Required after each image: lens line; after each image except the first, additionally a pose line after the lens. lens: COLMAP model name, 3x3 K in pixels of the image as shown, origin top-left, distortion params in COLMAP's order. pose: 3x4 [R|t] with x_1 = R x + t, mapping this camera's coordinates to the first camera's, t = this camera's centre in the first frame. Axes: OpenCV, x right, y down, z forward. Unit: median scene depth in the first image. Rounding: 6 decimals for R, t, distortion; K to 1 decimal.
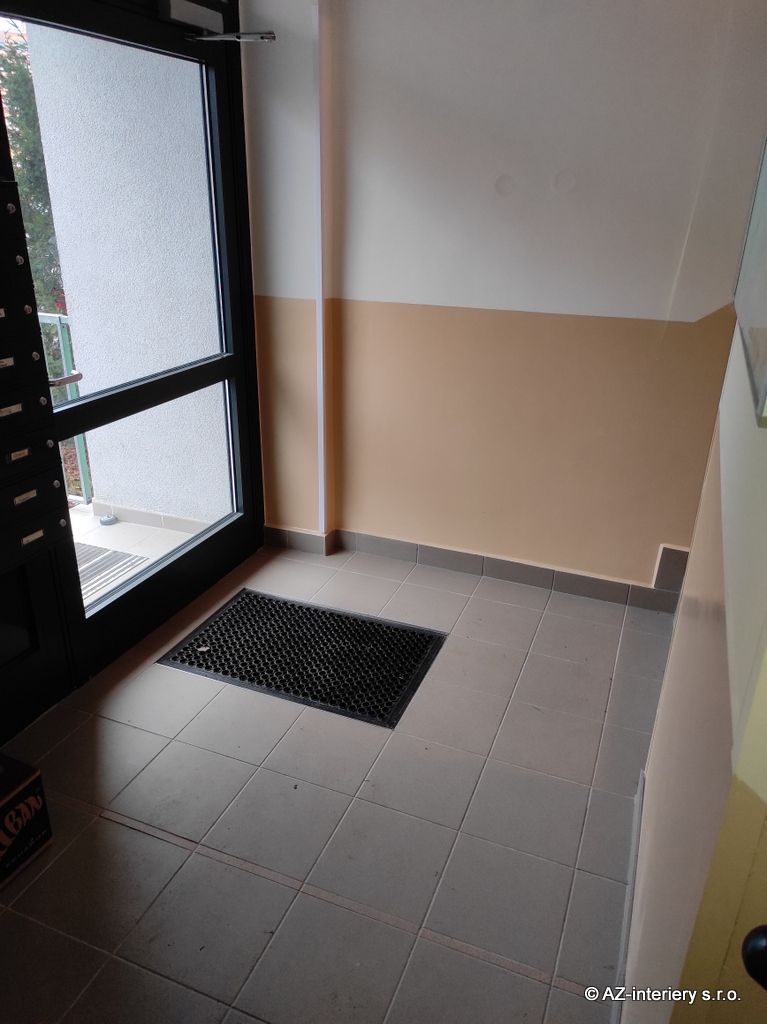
lens RADIAL K [[756.9, 0, 383.7], [0, 756.9, 511.4], [0, 0, 1]] dist [0.035386, -0.029856]
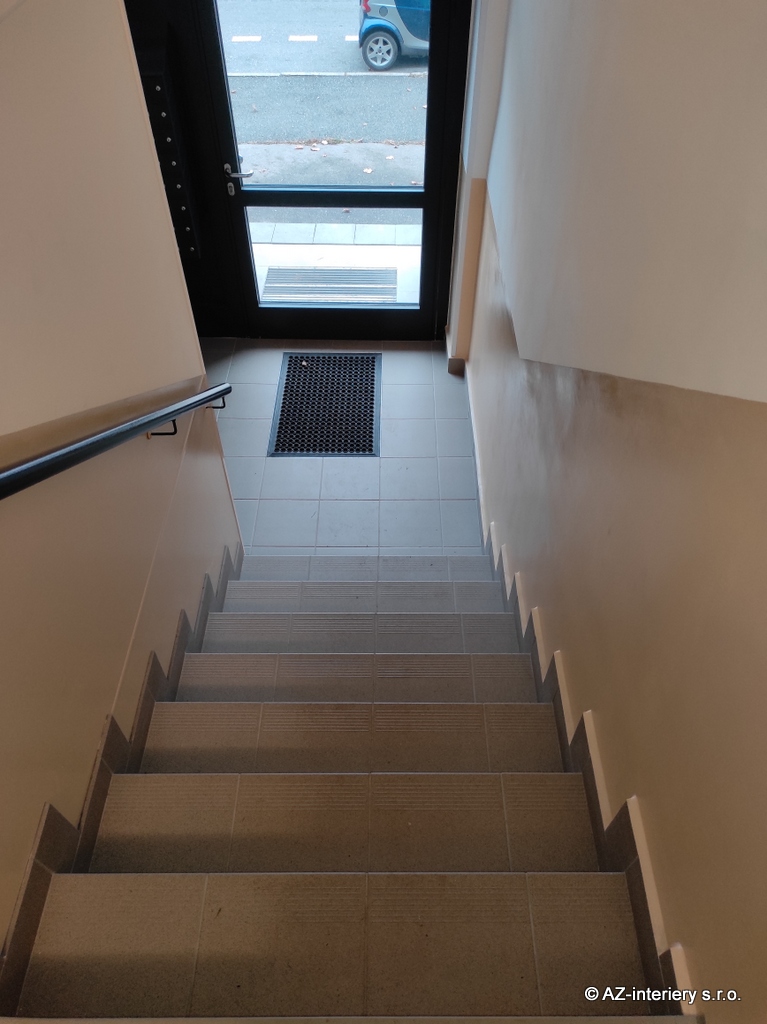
lens RADIAL K [[756.9, 0, 379.9], [0, 756.9, 516.2], [0, 0, 1]] dist [0.035386, -0.029856]
pose [[0.372149, 0.682036, -0.629549, 0.991412], [-0.363608, 0.731183, 0.577201, -0.534307], [0.853987, 0.014104, 0.520103, 0.270357]]
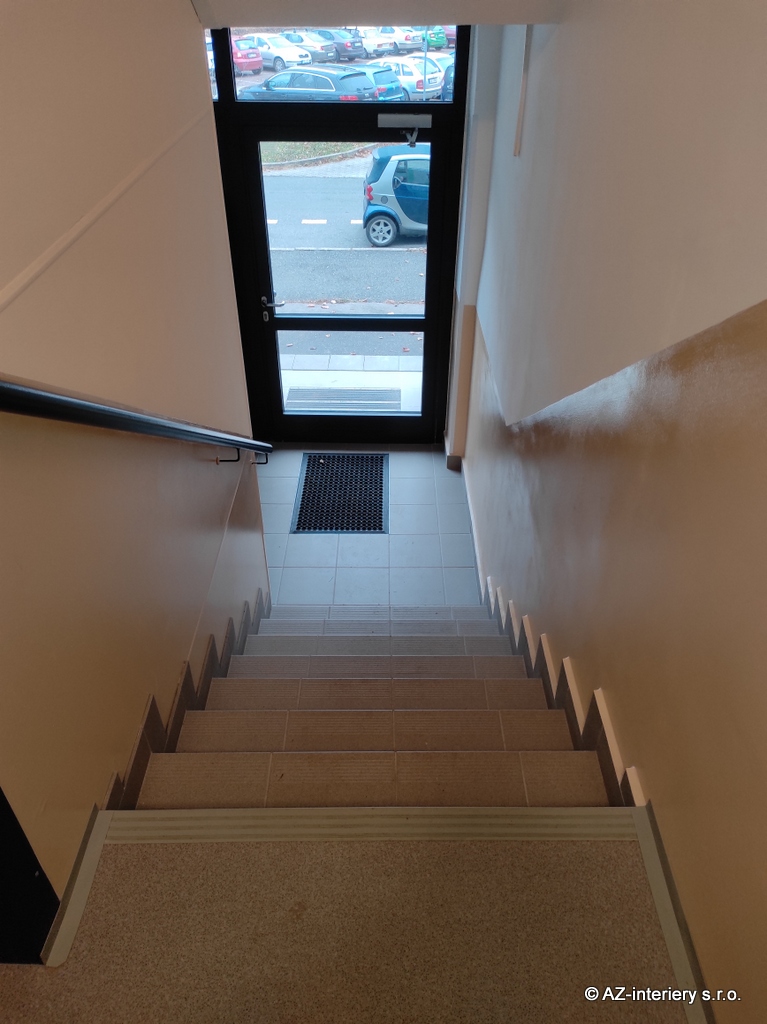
lens RADIAL K [[756.9, 0, 377.1], [0, 756.9, 515.7], [0, 0, 1]] dist [0.035386, -0.029856]
pose [[0.371699, 0.544185, -0.752132, 1.194292], [-0.364551, 0.830659, 0.420842, -0.502049], [0.853781, 0.117764, 0.507139, 0.167954]]
